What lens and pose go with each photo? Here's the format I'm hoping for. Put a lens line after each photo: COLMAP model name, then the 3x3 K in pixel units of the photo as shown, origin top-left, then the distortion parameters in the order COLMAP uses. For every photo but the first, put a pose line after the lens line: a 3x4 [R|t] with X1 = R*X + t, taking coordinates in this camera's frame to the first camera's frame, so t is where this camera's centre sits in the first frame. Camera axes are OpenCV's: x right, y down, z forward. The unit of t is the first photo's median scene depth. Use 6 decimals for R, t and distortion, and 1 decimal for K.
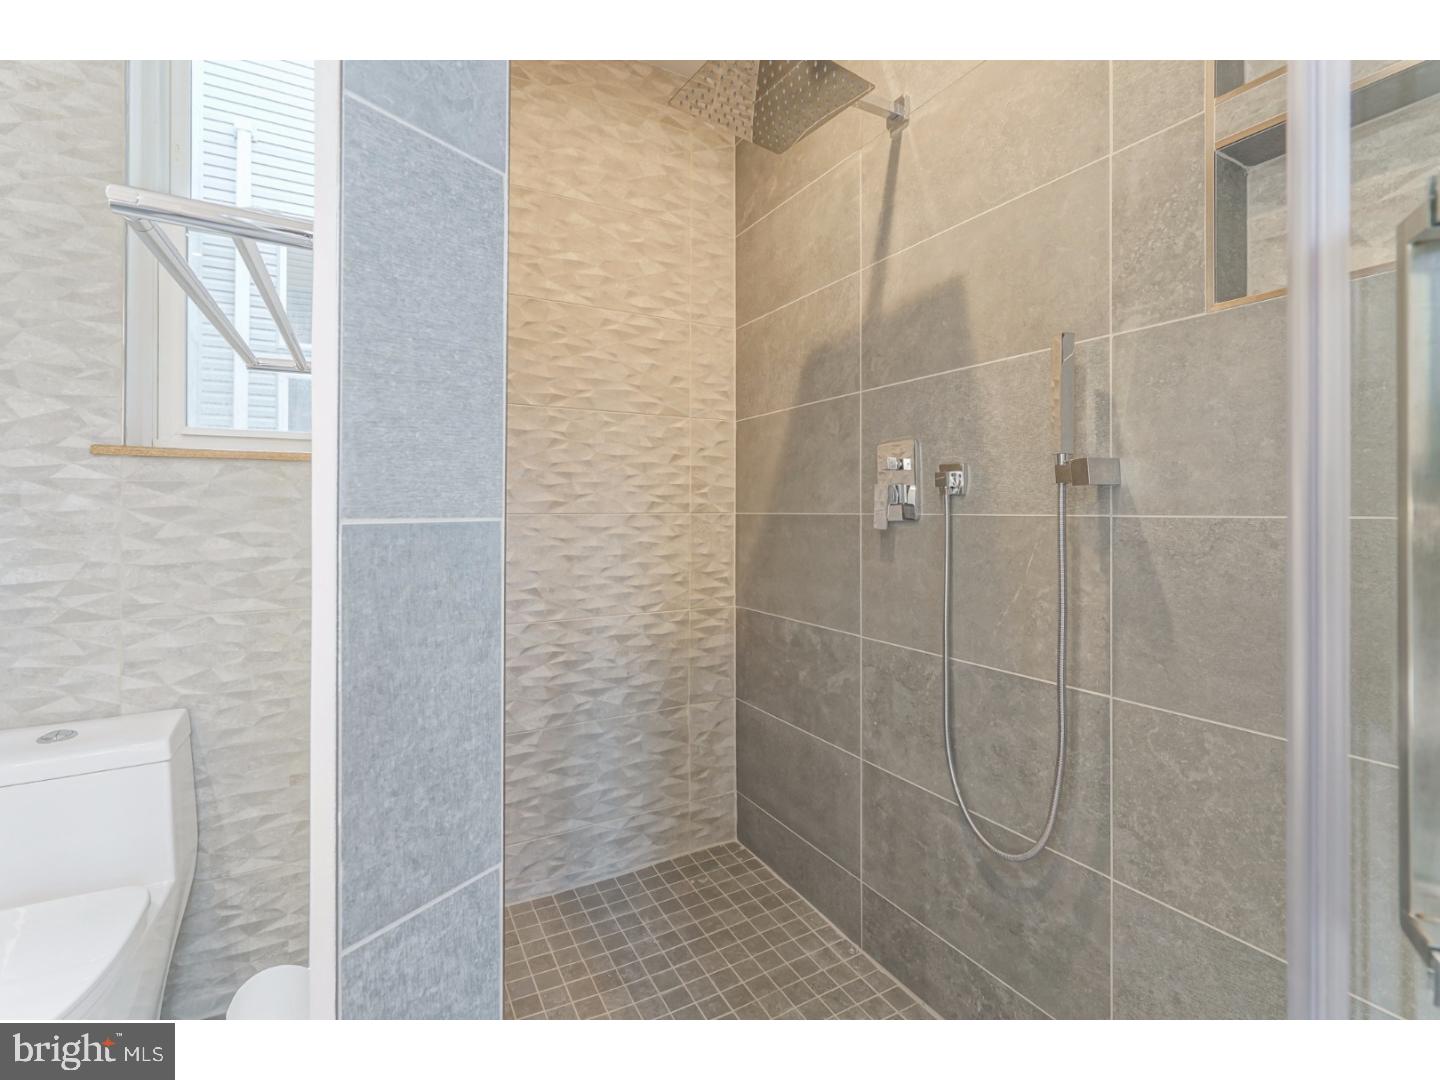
lens RADIAL K [[650.3, 0, 723.4], [0, 650.3, 500.1], [0, 0, 1]] dist [0.003027, 0.000992]
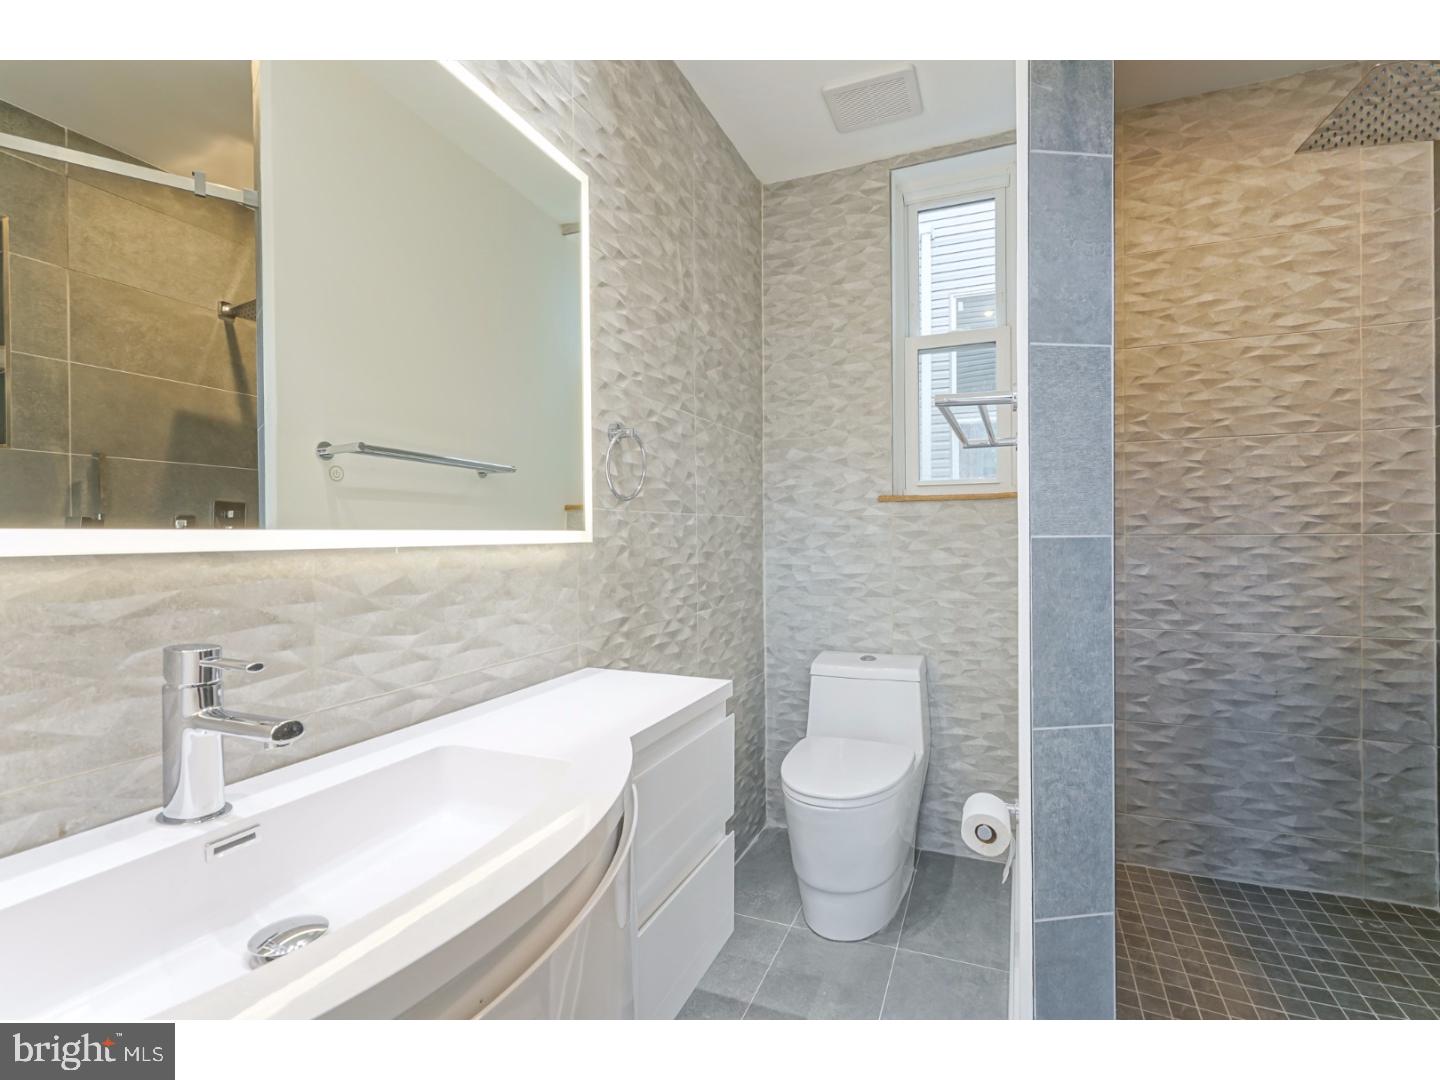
lens RADIAL K [[682.2, 0, 720.0], [0, 682.2, 540.0], [0, 0, 1]] dist [-0.022370, 0.005993]
pose [[0.610885, 0.001561, -0.791718, 0.161991], [0.018417, 0.999699, 0.016181, -0.003401], [0.791505, -0.024466, 0.610673, -0.339092]]
